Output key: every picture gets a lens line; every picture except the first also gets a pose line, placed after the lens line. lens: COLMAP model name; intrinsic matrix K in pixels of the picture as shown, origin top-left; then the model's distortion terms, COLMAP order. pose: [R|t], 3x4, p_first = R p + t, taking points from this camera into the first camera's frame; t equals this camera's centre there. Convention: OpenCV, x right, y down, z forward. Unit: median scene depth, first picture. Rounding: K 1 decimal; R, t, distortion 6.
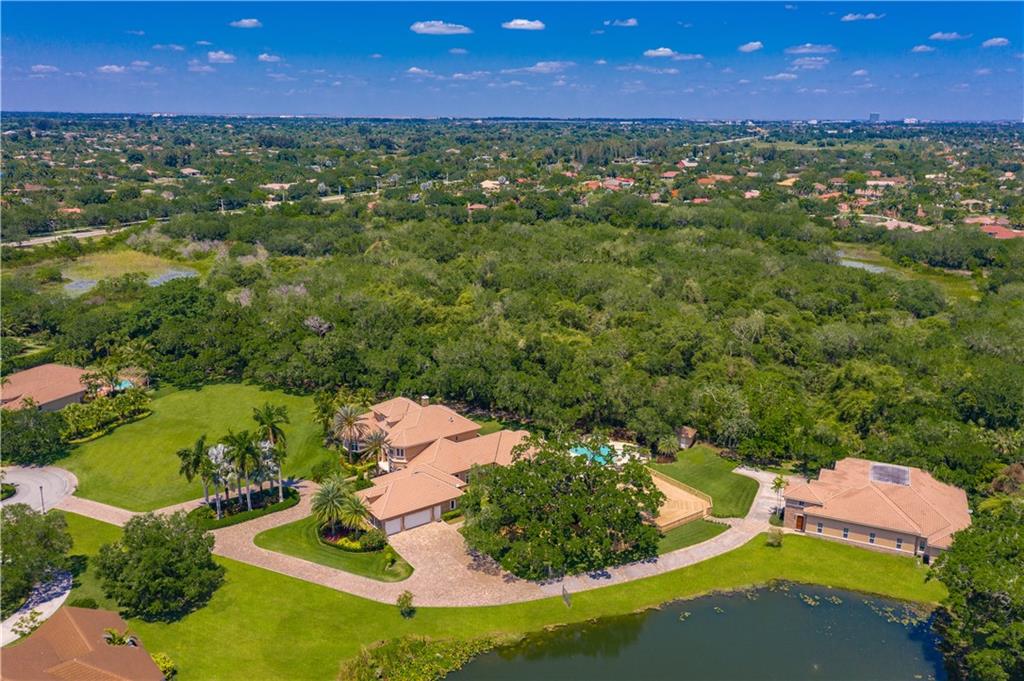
lens RADIAL K [[823.9, 0, 511.4], [0, 823.9, 337.5], [0, 0, 1]] dist [0.014202, 0.014003]
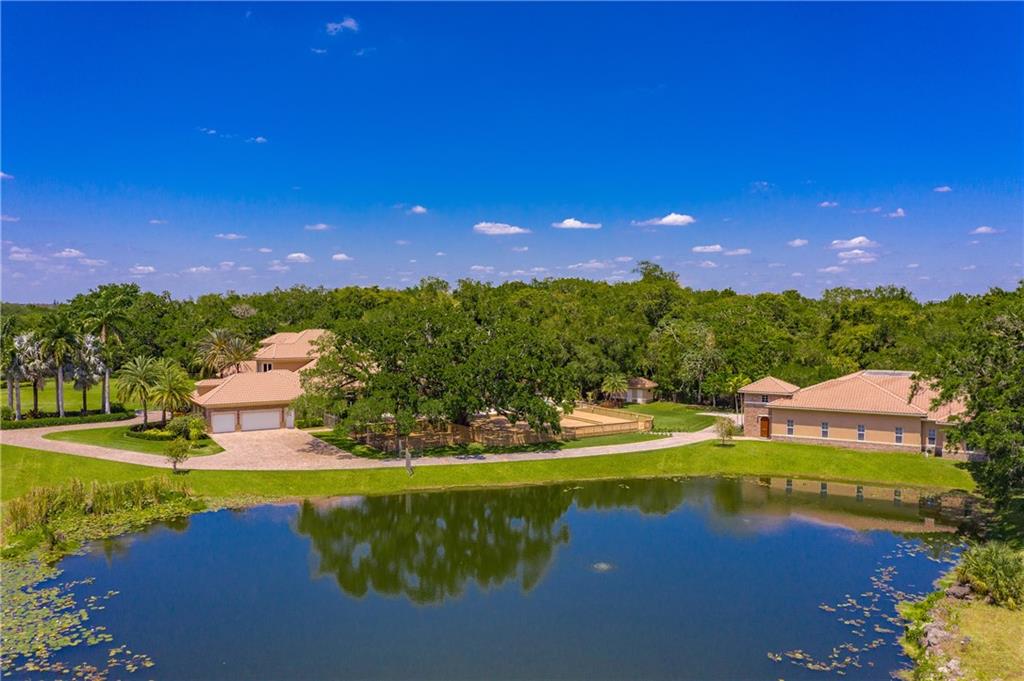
lens RADIAL K [[823.9, 0, 513.3], [0, 823.9, 341.7], [0, 0, 1]] dist [0.014202, 0.014003]
pose [[0.997401, 0.002520, -0.072003, 0.176093], [-0.018825, 0.973786, -0.226685, 0.317739], [0.069545, 0.227451, 0.971303, 0.249256]]
